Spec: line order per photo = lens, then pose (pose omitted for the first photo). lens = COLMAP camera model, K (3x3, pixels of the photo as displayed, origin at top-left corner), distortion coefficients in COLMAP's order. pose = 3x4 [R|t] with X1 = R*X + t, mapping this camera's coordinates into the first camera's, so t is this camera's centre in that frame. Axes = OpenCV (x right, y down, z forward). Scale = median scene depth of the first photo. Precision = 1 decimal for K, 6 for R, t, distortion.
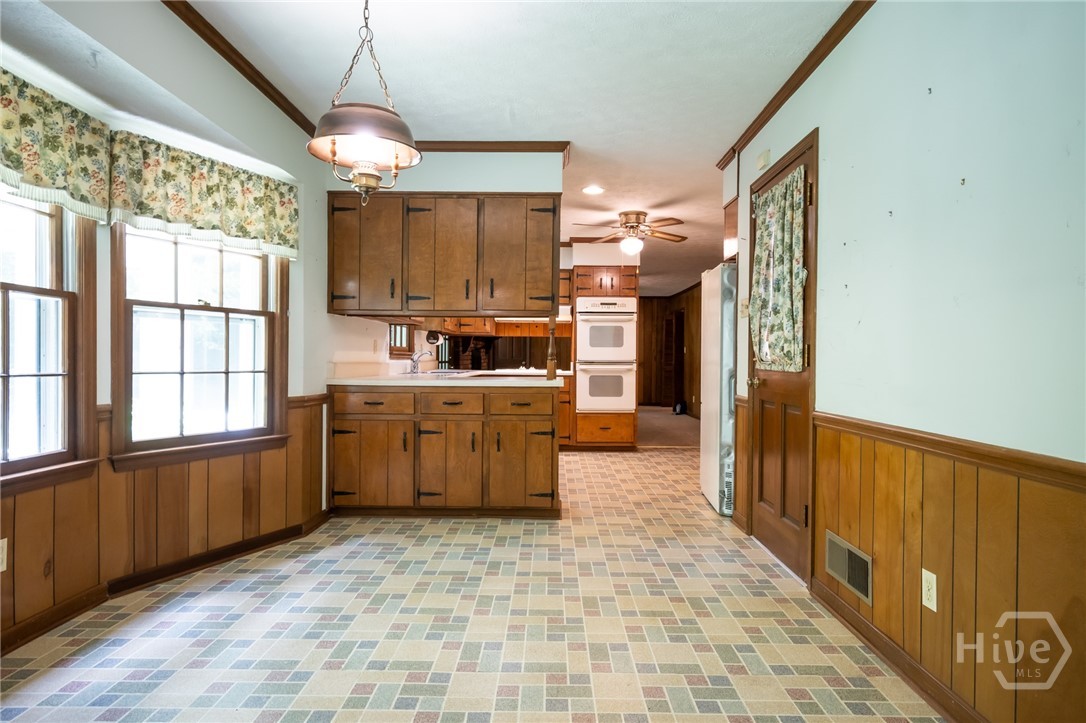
lens RADIAL K [[624.3, 0, 543.2], [0, 624.3, 365.6], [0, 0, 1]] dist [0.004781, -0.000720]
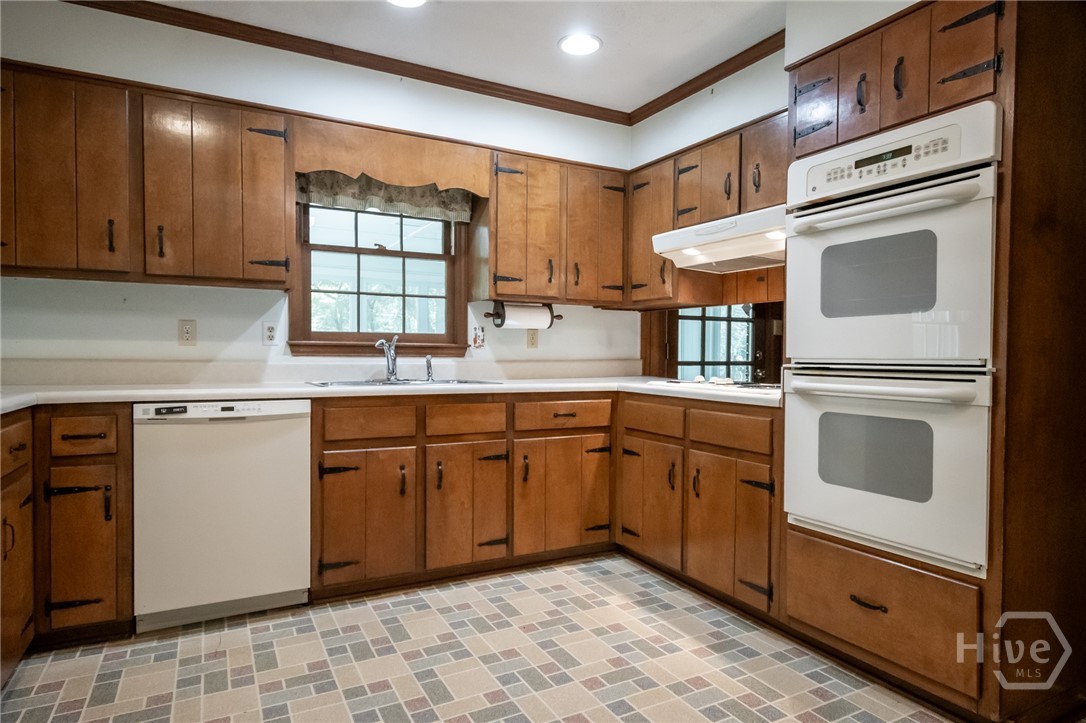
lens RADIAL K [[624.3, 0, 543.2], [0, 624.3, 365.6], [0, 0, 1]] dist [0.004781, -0.000720]
pose [[0.485332, 0.013264, -0.874229, 0.474388], [-0.013723, 0.999877, 0.007552, -0.011861], [0.874222, 0.008331, 0.485455, 1.272601]]
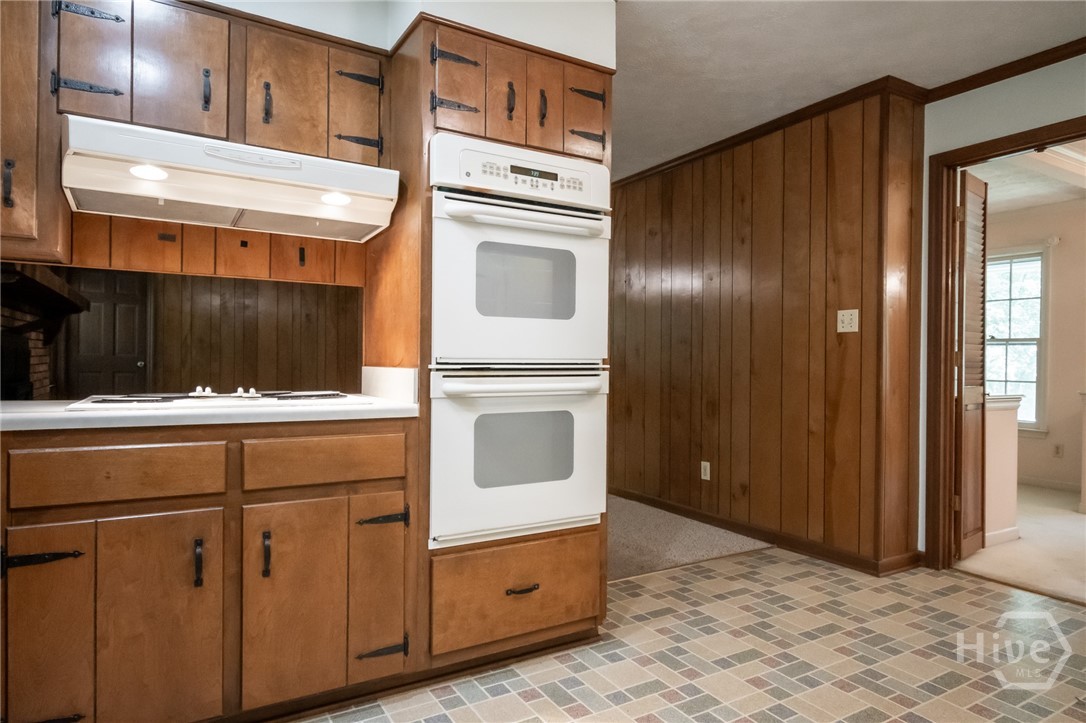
lens RADIAL K [[647.2, 0, 542.3], [0, 647.2, 365.2], [0, 0, 1]] dist [0.001316, -0.000439]
pose [[0.853569, -0.003125, 0.520971, -0.092833], [0.001982, 0.999994, 0.002751, -0.012961], [-0.520977, -0.001315, 0.853570, 1.267838]]
